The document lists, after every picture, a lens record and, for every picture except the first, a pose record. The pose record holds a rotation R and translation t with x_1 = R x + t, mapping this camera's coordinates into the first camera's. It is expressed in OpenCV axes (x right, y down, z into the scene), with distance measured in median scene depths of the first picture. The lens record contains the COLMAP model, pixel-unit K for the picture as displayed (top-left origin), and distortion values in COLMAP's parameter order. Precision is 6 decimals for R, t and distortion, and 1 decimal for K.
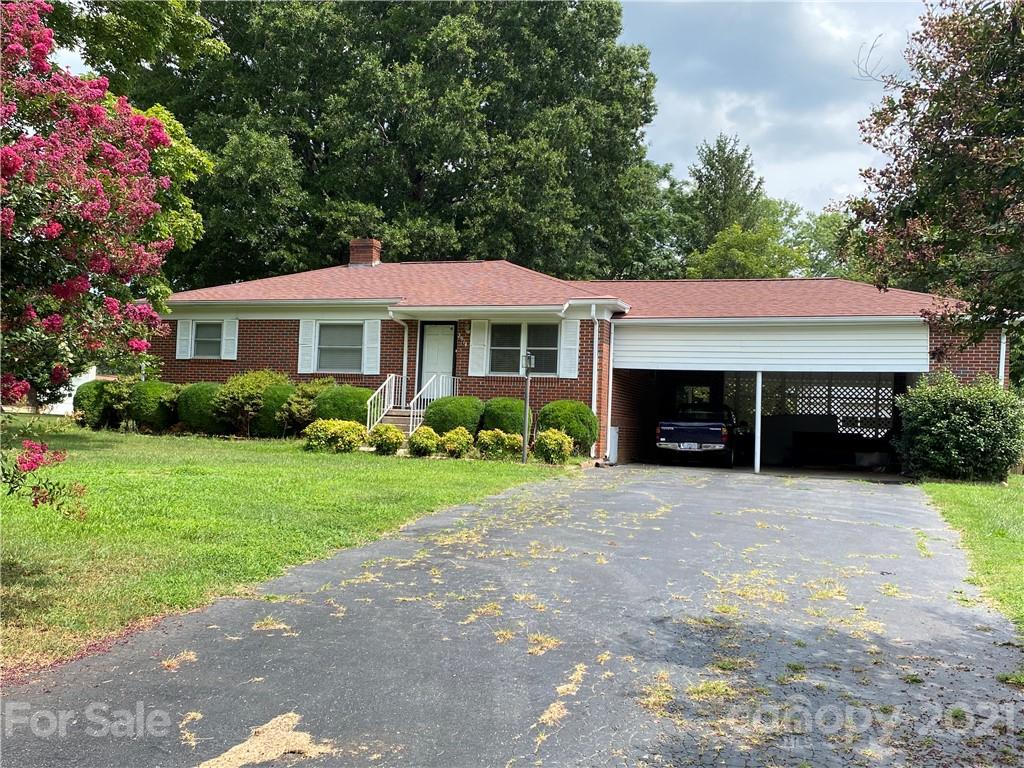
lens RADIAL K [[940.5, 0, 515.7], [0, 940.5, 383.5], [0, 0, 1]] dist [-0.063370, 0.000000]
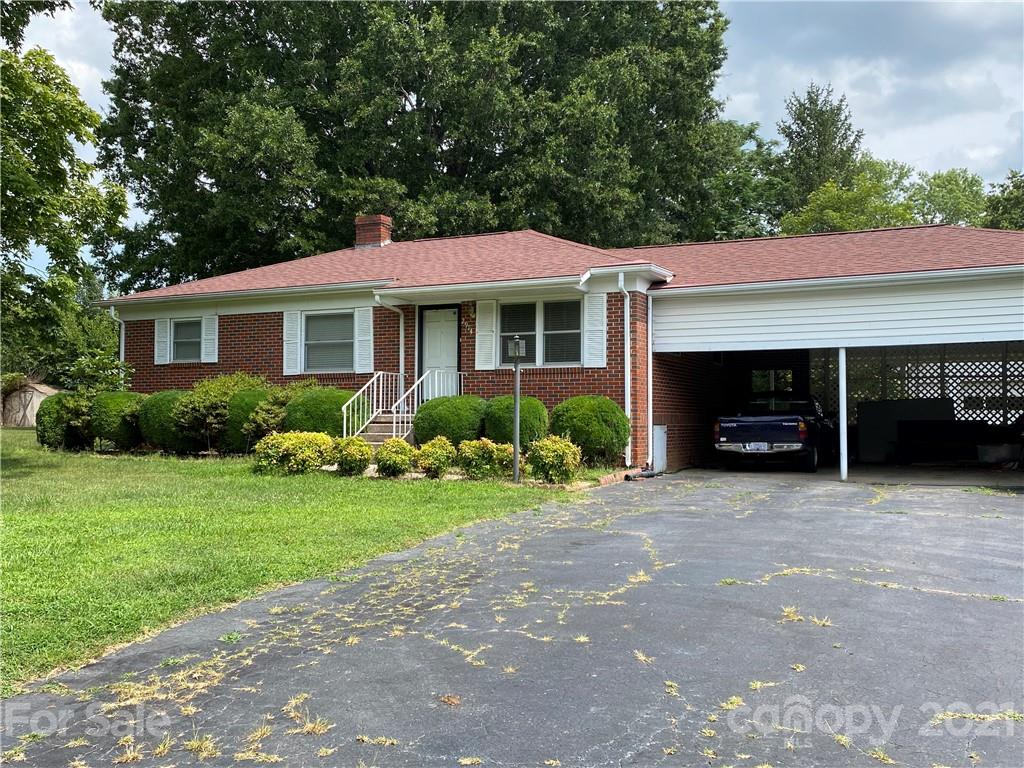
lens RADIAL K [[940.5, 0, 507.1], [0, 940.5, 385.5], [0, 0, 1]] dist [-0.063370, 0.000000]
pose [[0.991023, -0.041206, -0.127183, 0.065584], [0.042657, 0.999052, 0.008705, -0.000332], [0.126703, -0.014052, 0.991841, 0.160242]]
